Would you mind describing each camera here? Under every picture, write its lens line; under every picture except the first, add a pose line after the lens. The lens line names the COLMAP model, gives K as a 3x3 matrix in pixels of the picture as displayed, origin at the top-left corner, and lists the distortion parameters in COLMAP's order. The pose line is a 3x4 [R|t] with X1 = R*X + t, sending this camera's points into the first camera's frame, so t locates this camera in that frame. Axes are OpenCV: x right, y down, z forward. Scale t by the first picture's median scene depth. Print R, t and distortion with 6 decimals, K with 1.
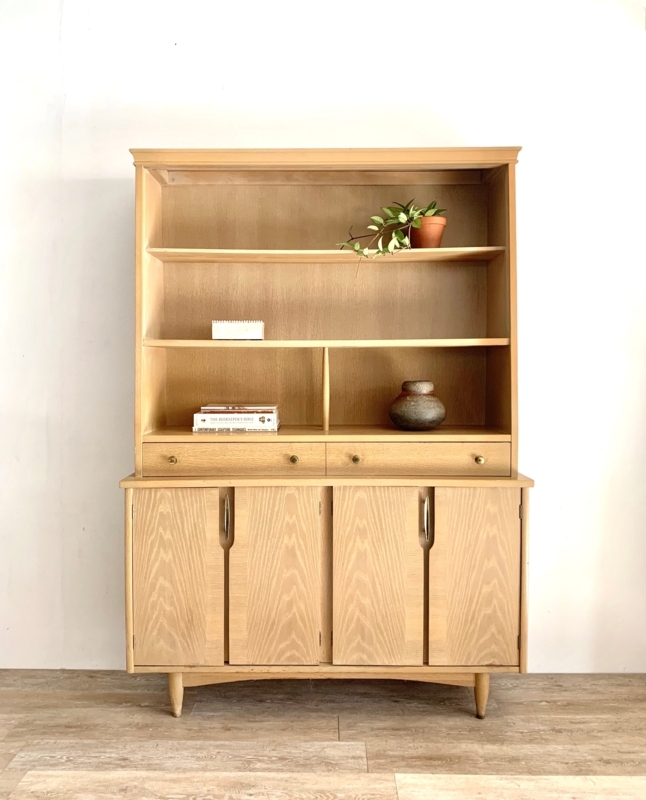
lens RADIAL K [[684.6, 0, 323.5], [0, 684.6, 401.5], [0, 0, 1]] dist [0.029133, -0.007611]
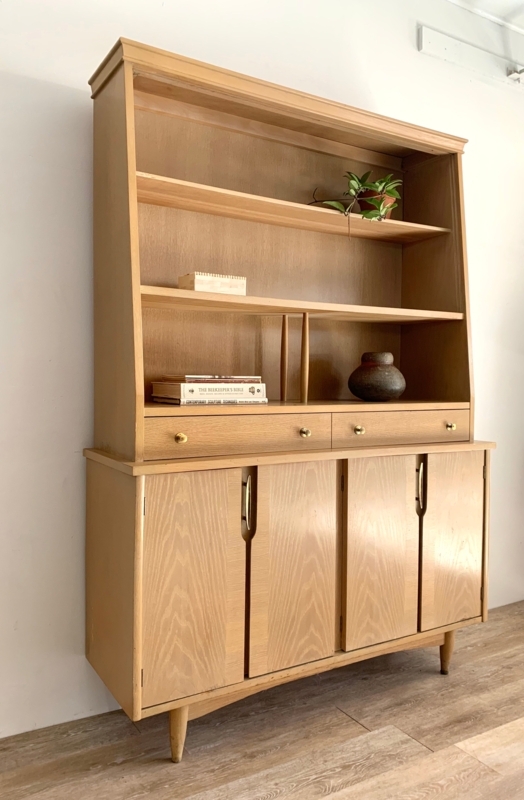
lens RADIAL K [[635.5, 0, 261.3], [0, 635.5, 395.5], [0, 0, 1]] dist [0.029208, -0.008212]
pose [[0.849368, -0.003754, 0.527788, -0.536019], [0.015176, 0.999735, -0.017311, 0.050372], [-0.527583, 0.022713, 0.849200, 0.320191]]
